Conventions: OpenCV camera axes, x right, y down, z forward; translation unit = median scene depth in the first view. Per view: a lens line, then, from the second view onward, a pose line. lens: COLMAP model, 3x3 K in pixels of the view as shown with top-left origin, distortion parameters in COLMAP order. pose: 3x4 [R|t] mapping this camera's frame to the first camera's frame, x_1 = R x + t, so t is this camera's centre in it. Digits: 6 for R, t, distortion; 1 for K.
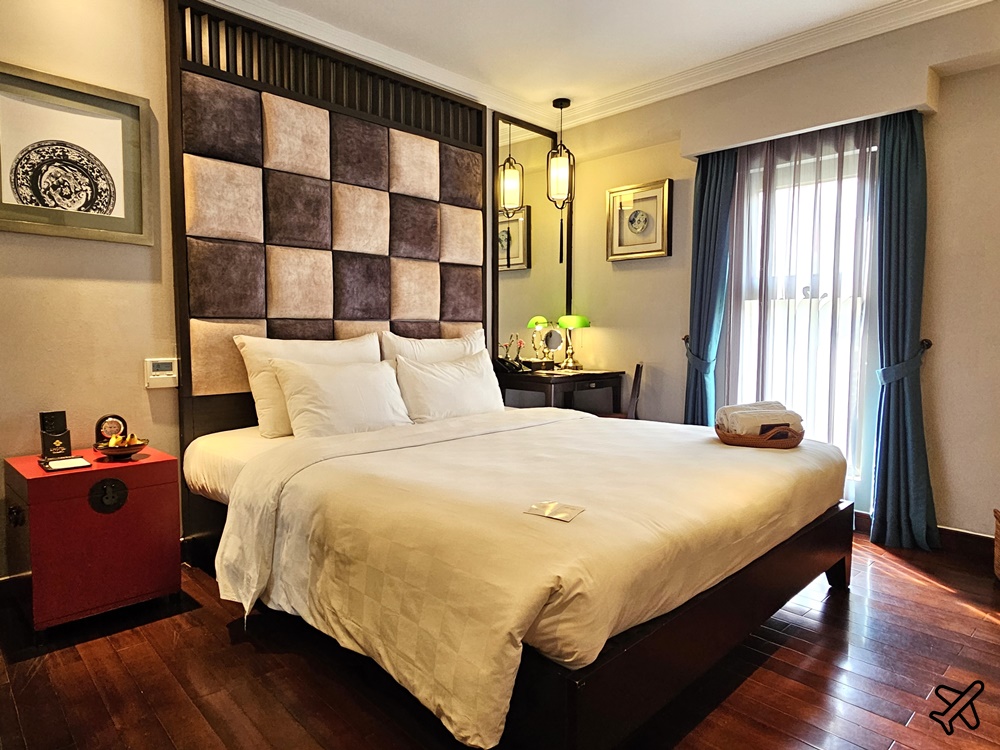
lens RADIAL K [[613.9, 0, 496.4], [0, 613.9, 376.5], [0, 0, 1]] dist [-0.005204, -0.001697]
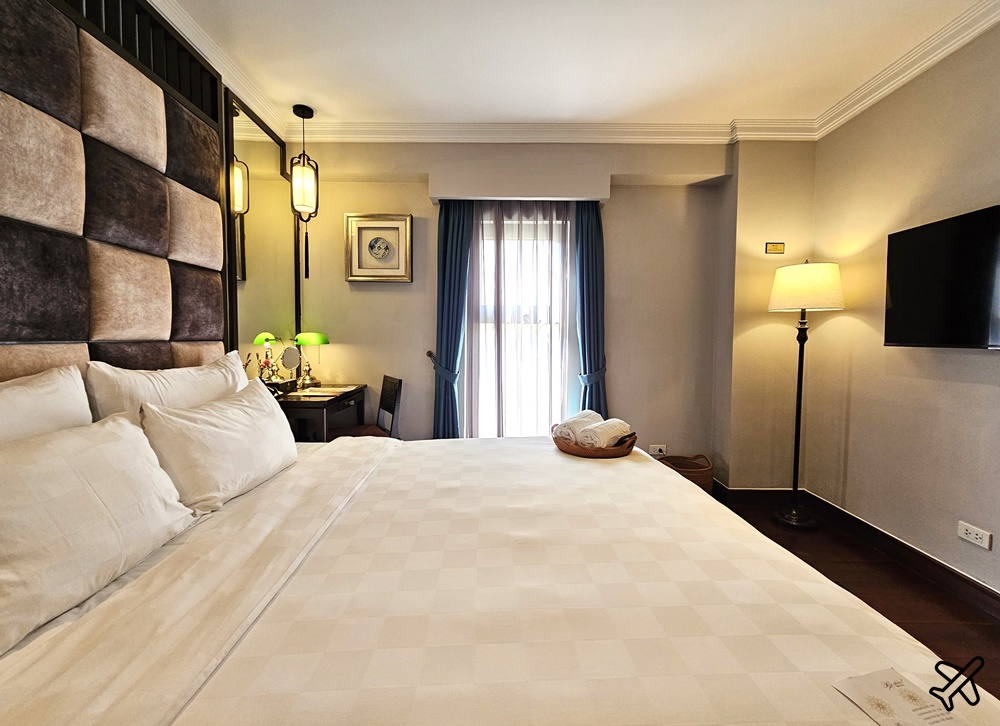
lens RADIAL K [[407.6, 0, 499.2], [0, 407.6, 356.5], [0, 0, 1]] dist [-0.002610, 0.000317]
pose [[0.688663, -0.032451, 0.724355, -0.187436], [0.051287, 0.998676, -0.004019, -0.054680], [-0.723266, 0.039917, 0.689415, 0.426564]]
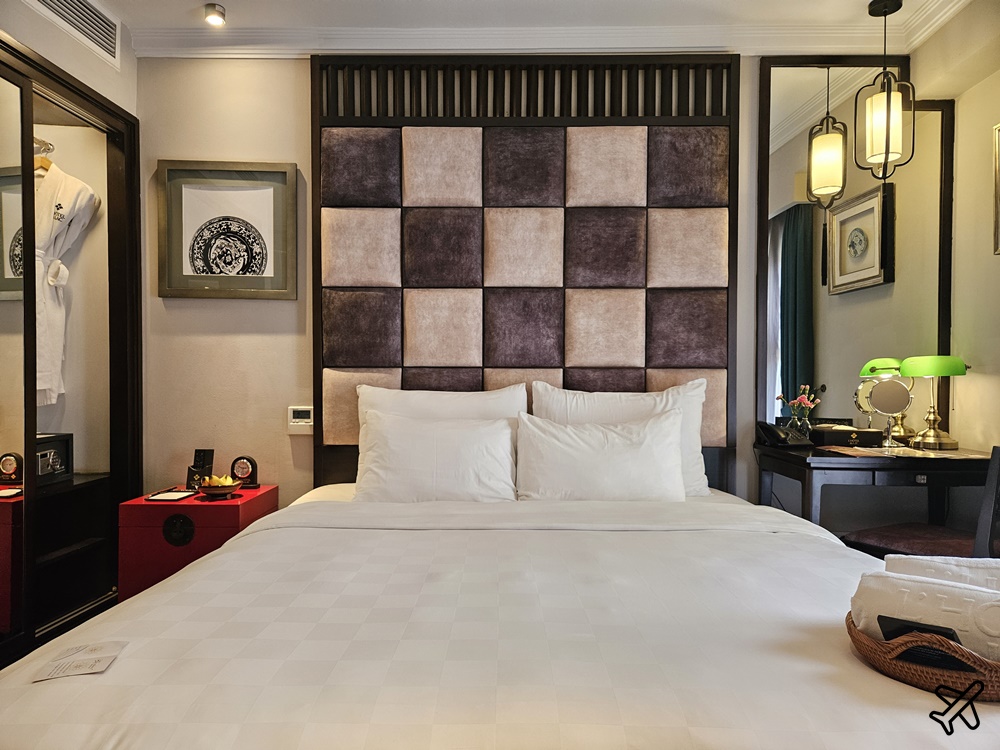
lens RADIAL K [[652.6, 0, 501.7], [0, 652.6, 396.3], [0, 0, 1]] dist [0.048531, -0.032818]
pose [[0.696261, 0.018137, -0.717559, 0.380434], [-0.056221, 0.997988, -0.029328, -0.025586], [0.715583, 0.060762, 0.695880, 0.359864]]
